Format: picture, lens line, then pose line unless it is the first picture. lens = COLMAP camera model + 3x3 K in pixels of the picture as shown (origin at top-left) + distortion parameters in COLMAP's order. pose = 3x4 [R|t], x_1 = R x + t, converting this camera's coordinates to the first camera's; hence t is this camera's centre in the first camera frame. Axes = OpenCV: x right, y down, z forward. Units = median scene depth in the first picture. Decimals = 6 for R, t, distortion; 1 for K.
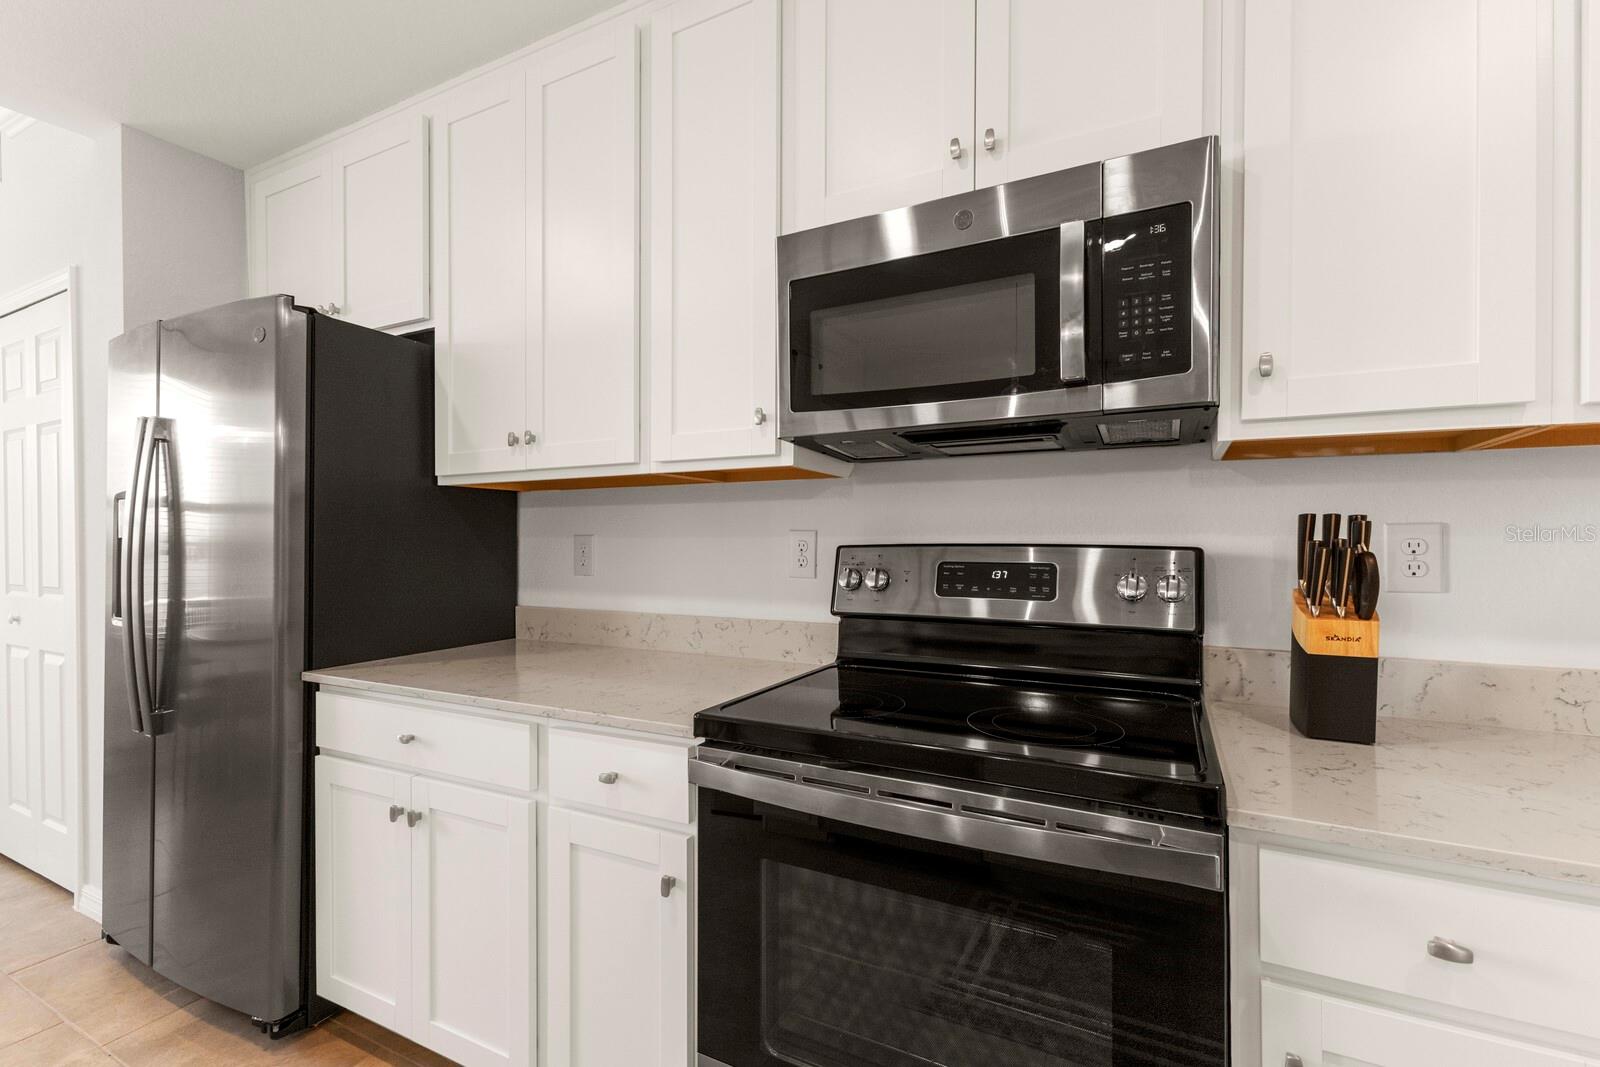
lens RADIAL K [[688.8, 0, 807.6], [0, 688.8, 539.3], [0, 0, 1]] dist [-0.001201, -0.000021]
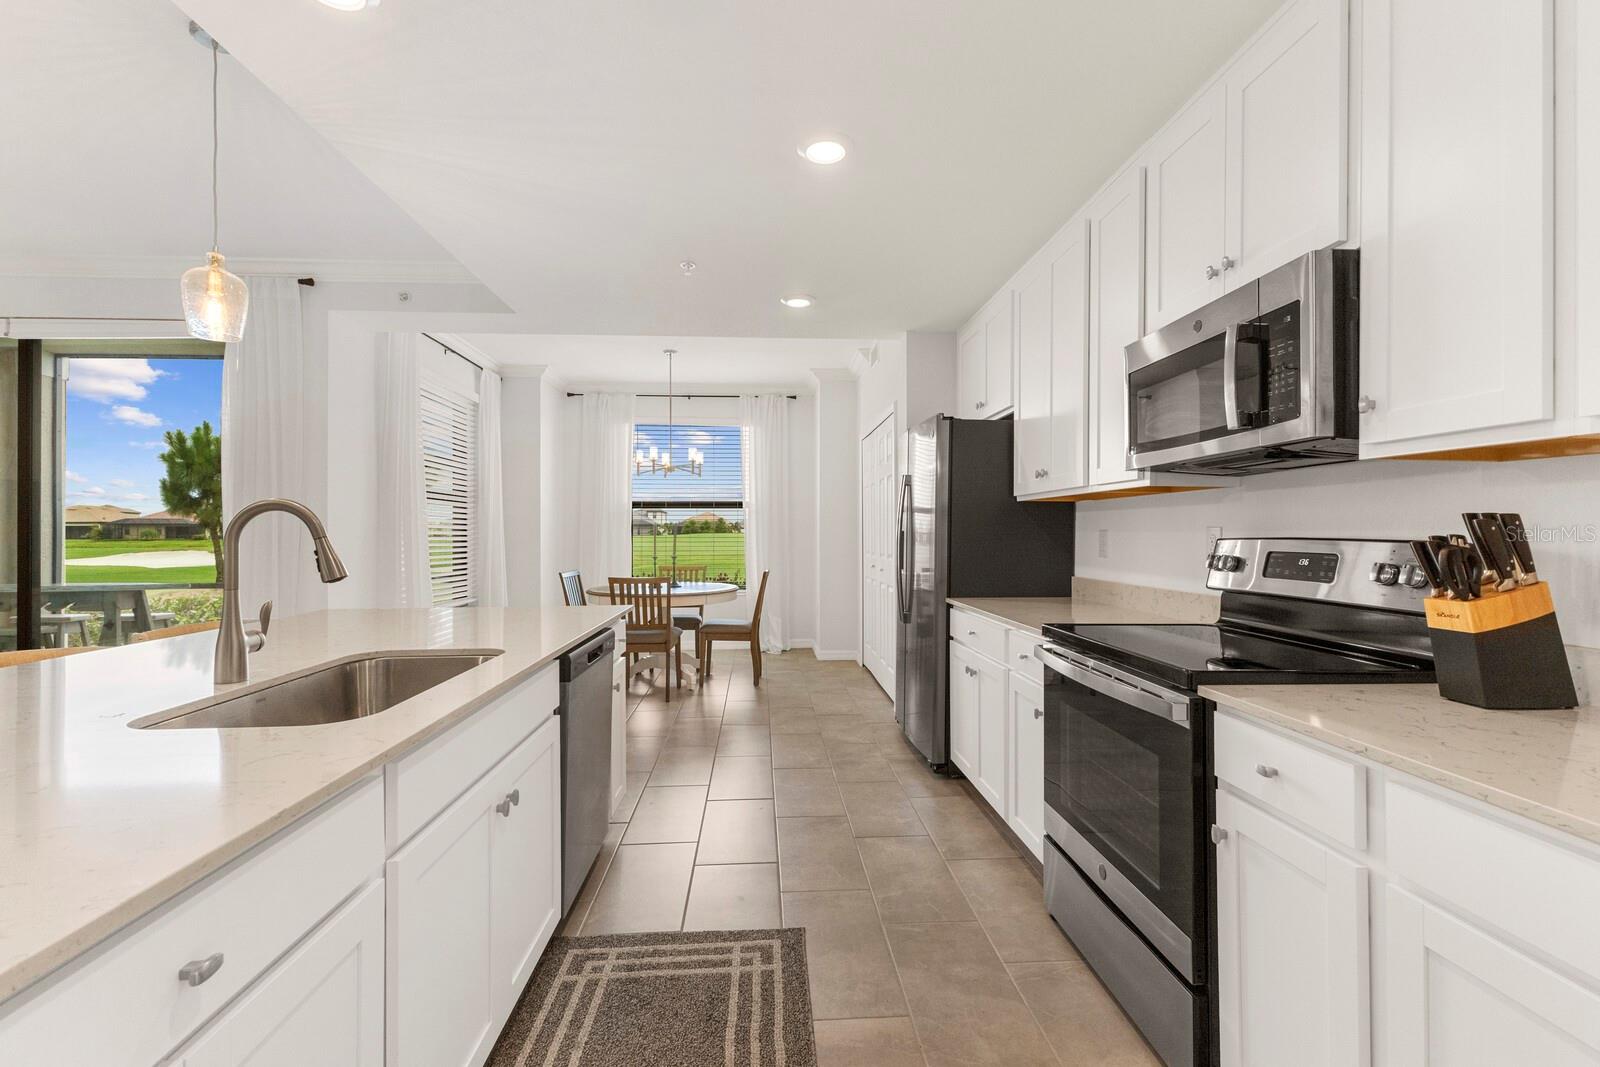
lens RADIAL K [[695.5, 0, 800.0], [0, 695.5, 533.5], [0, 0, 1]] dist [-0.000604, -0.000209]
pose [[0.500128, 0.003813, -0.865943, 0.820737], [-0.002918, 0.999992, 0.002717, -0.001652], [0.865946, 0.001168, 0.500136, -0.396936]]
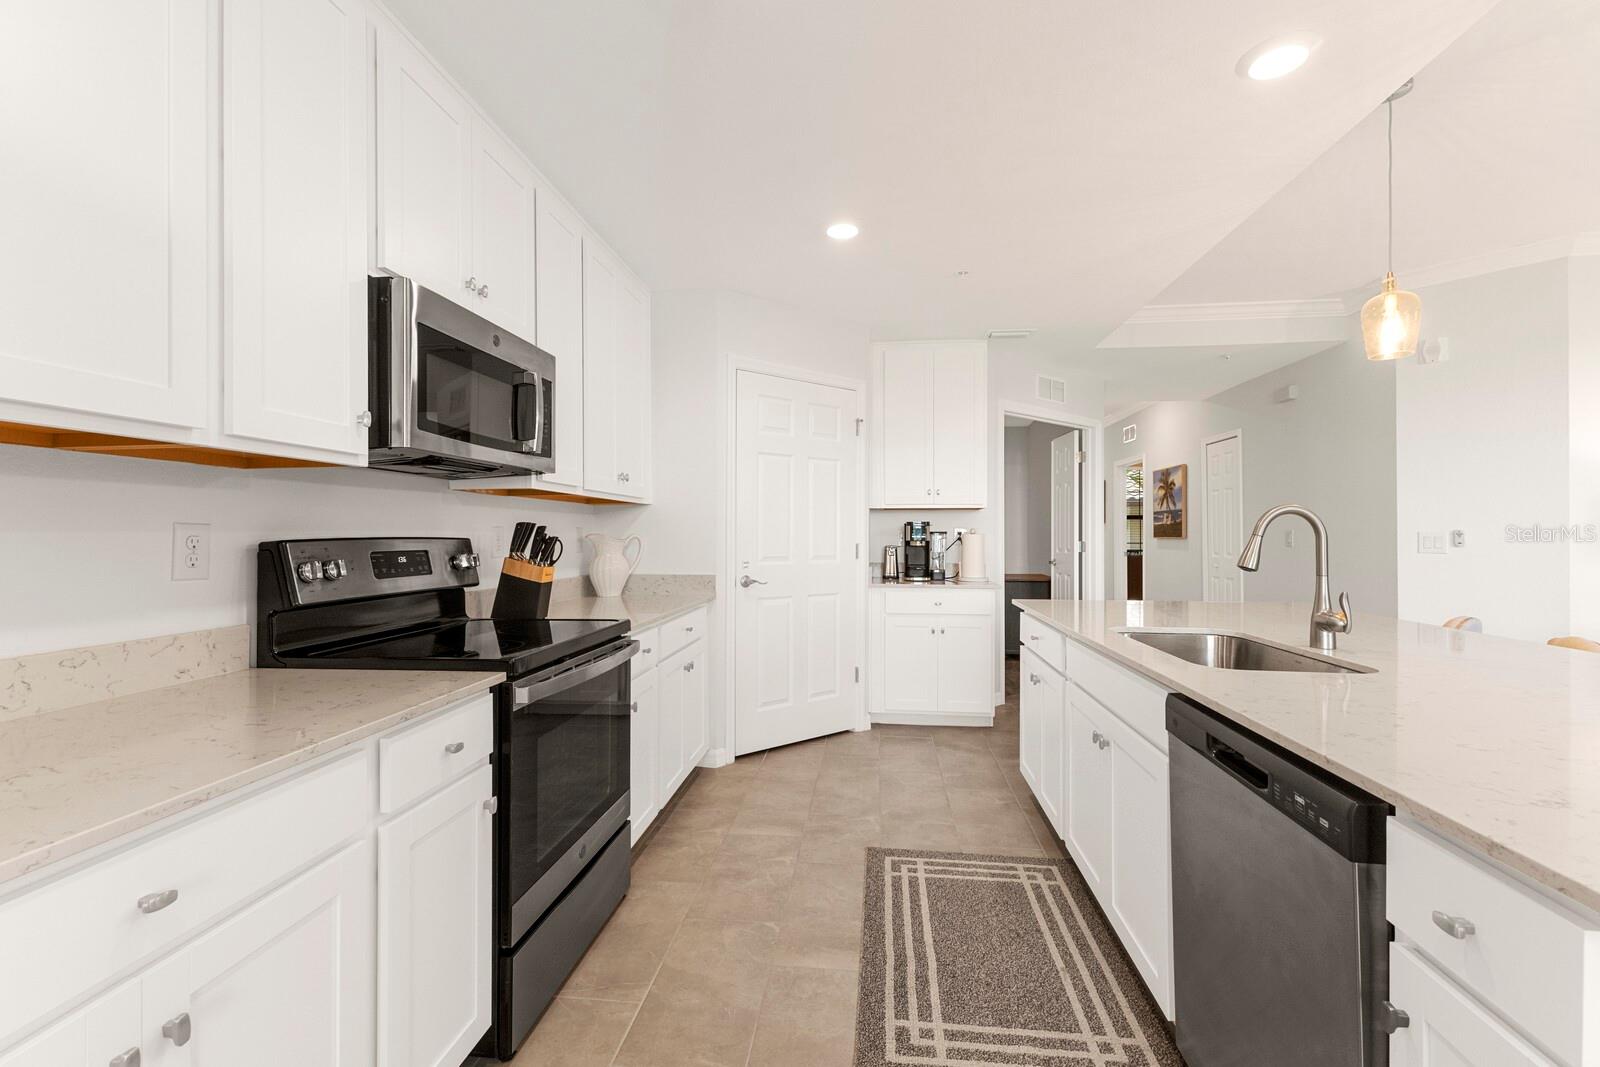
lens RADIAL K [[695.5, 0, 800.0], [0, 695.5, 533.5], [0, 0, 1]] dist [-0.000604, -0.000209]
pose [[-0.345165, 0.003731, 0.938535, -1.162660], [0.005960, 0.999981, -0.001783, 0.005461], [-0.938523, 0.004978, -0.345181, 0.649898]]
